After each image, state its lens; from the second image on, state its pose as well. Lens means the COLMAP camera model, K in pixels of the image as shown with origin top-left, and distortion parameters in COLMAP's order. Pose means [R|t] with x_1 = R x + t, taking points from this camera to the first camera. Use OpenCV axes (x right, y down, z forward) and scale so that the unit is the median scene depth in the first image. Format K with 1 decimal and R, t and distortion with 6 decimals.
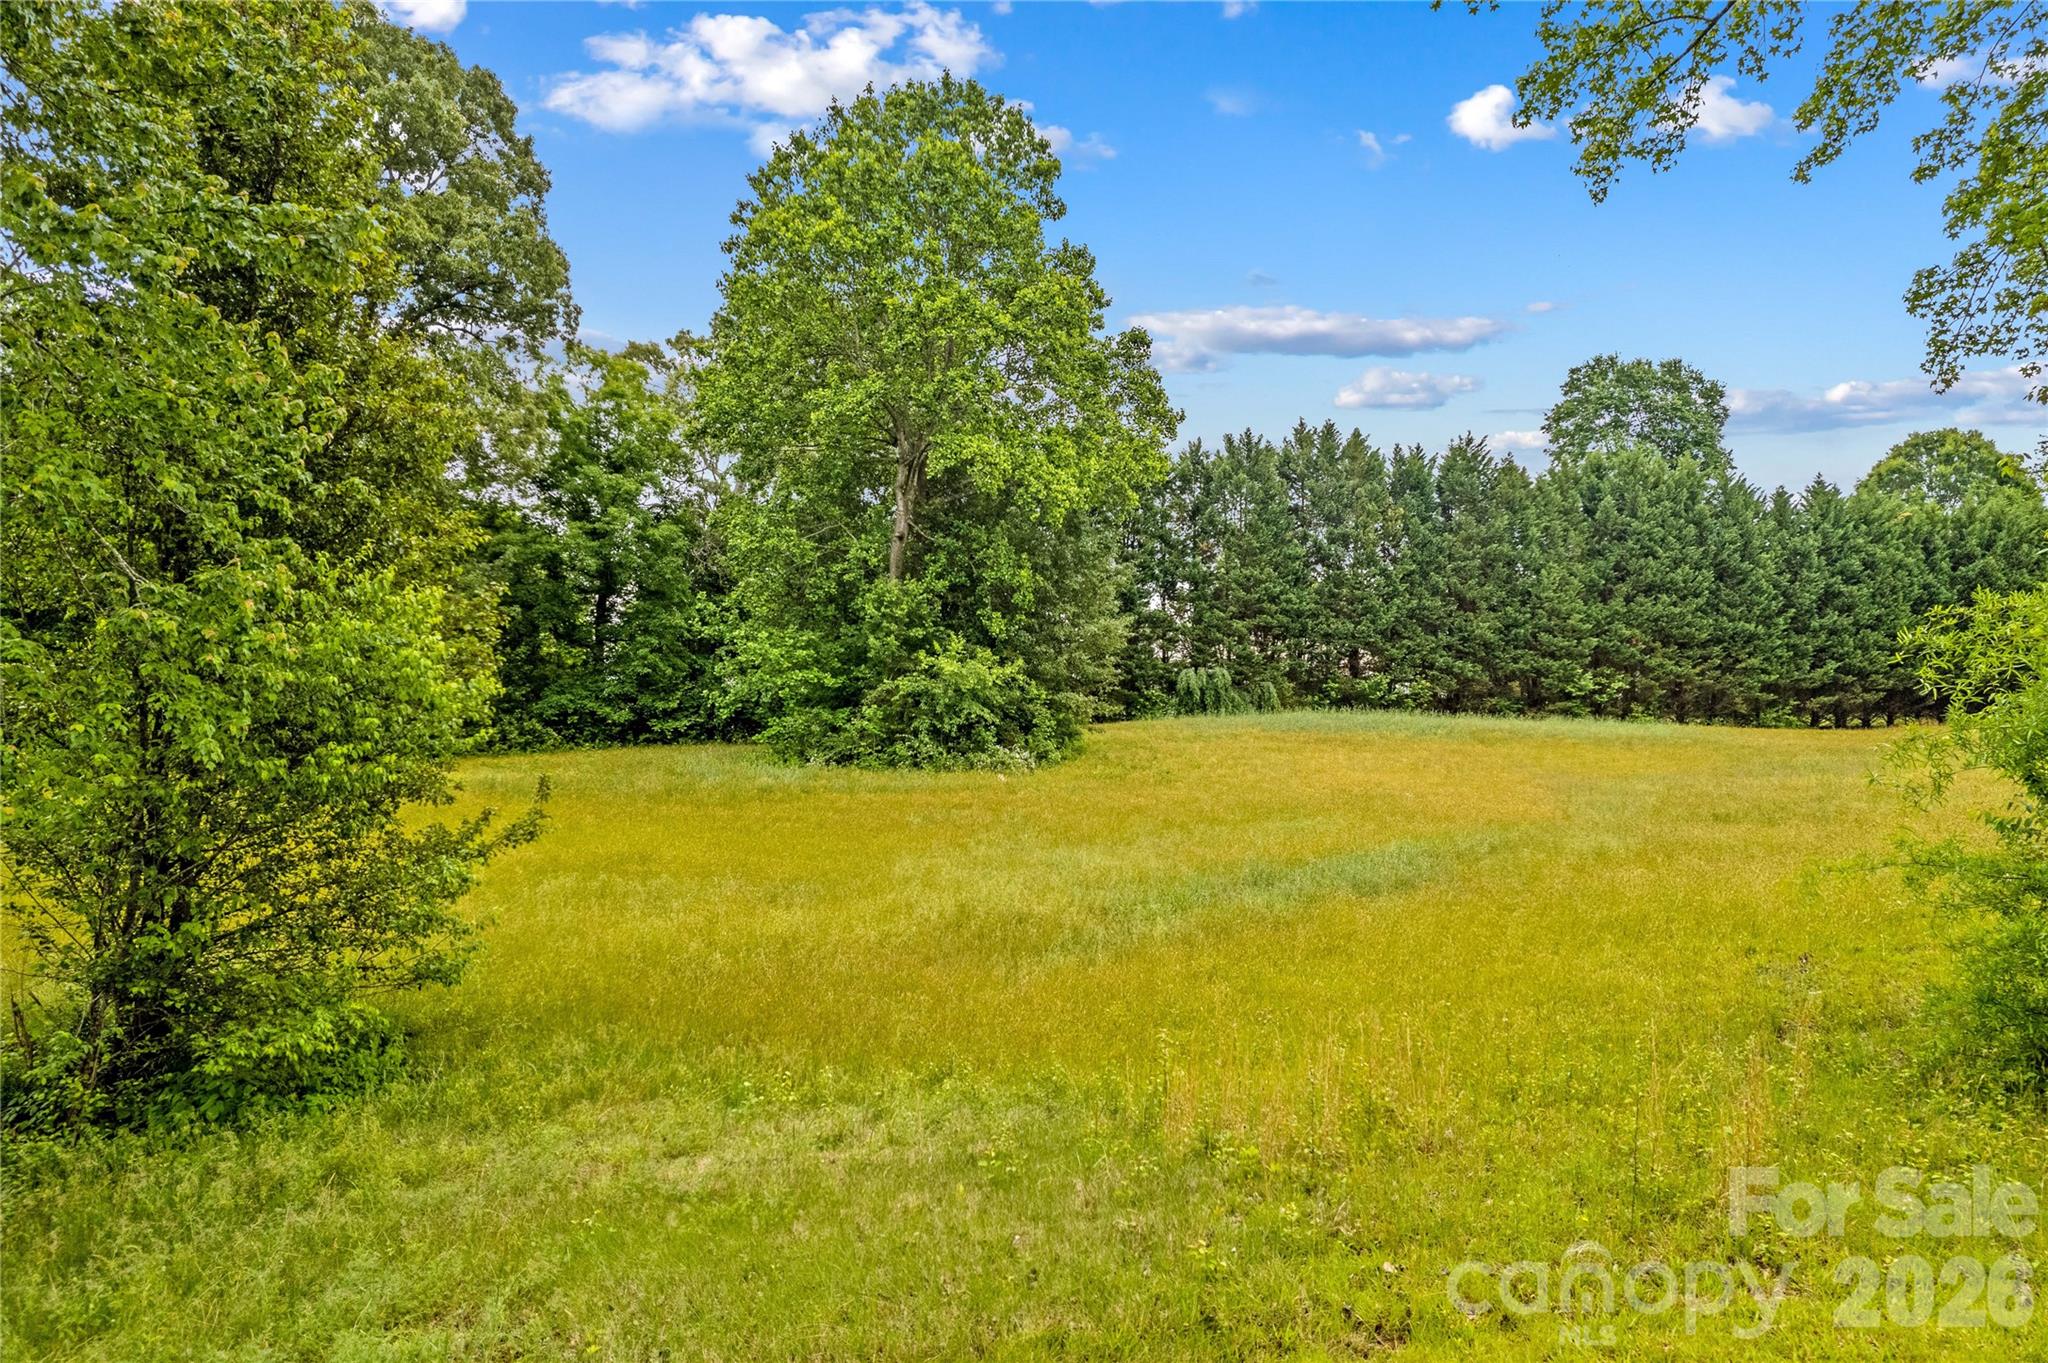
lens RADIAL K [[1320.2, 0, 1024.0], [0, 1320.2, 681.5], [0, 0, 1]] dist [-0.029907, 0.004588]
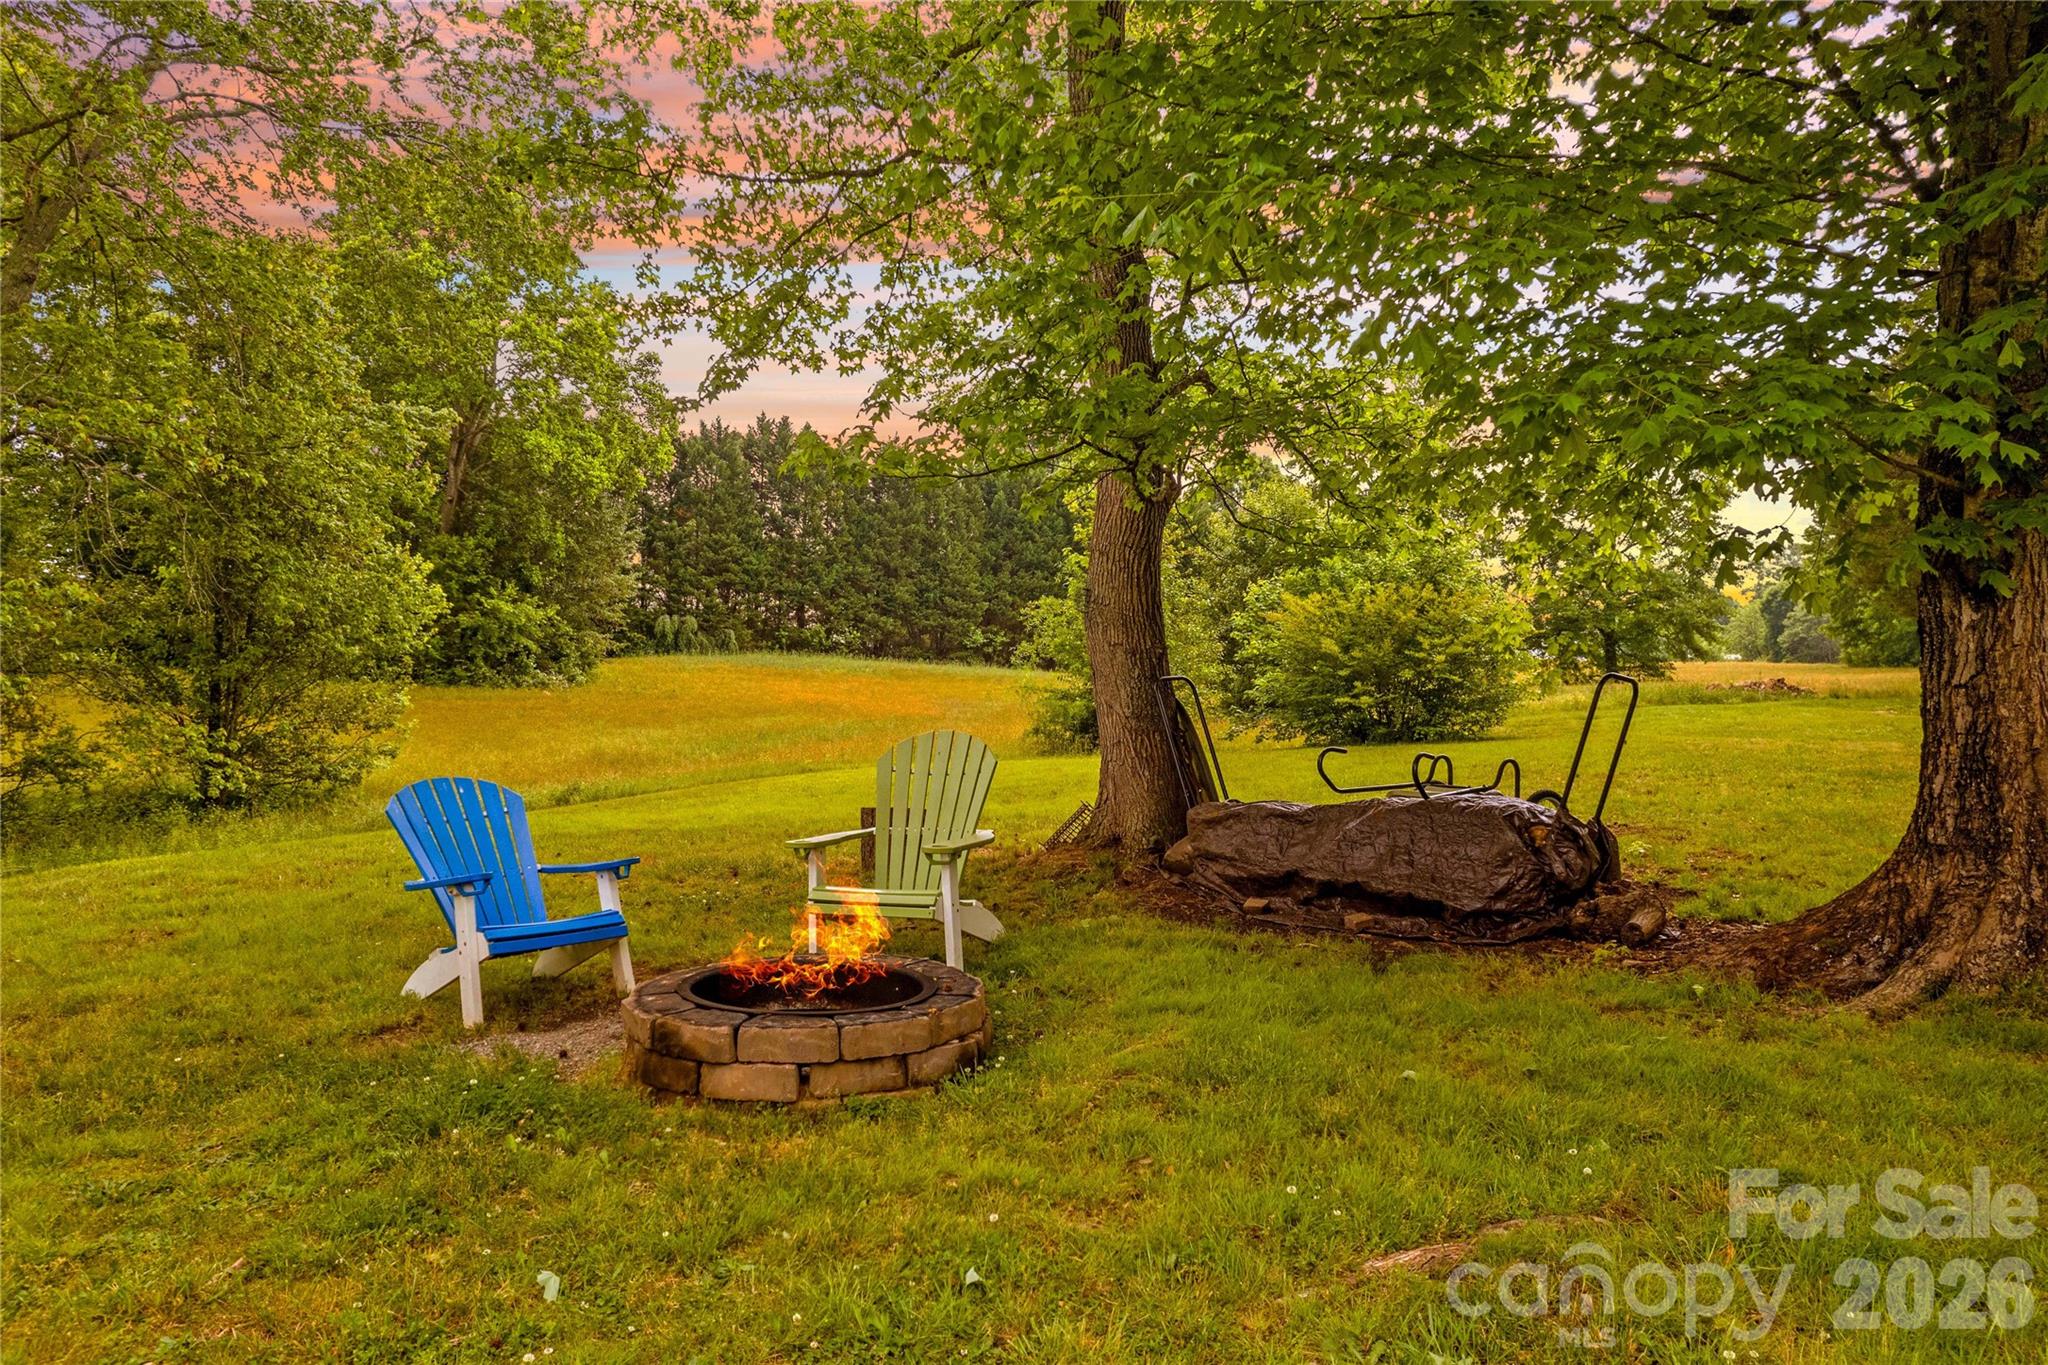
lens RADIAL K [[1320.2, 0, 1024.0], [0, 1320.2, 682.5], [0, 0, 1]] dist [-0.029907, 0.004588]
pose [[0.911009, 0.015035, 0.412113, -0.066407], [-0.030632, 0.999042, 0.031267, 0.003532], [-0.411248, -0.041109, 0.910596, -0.208680]]
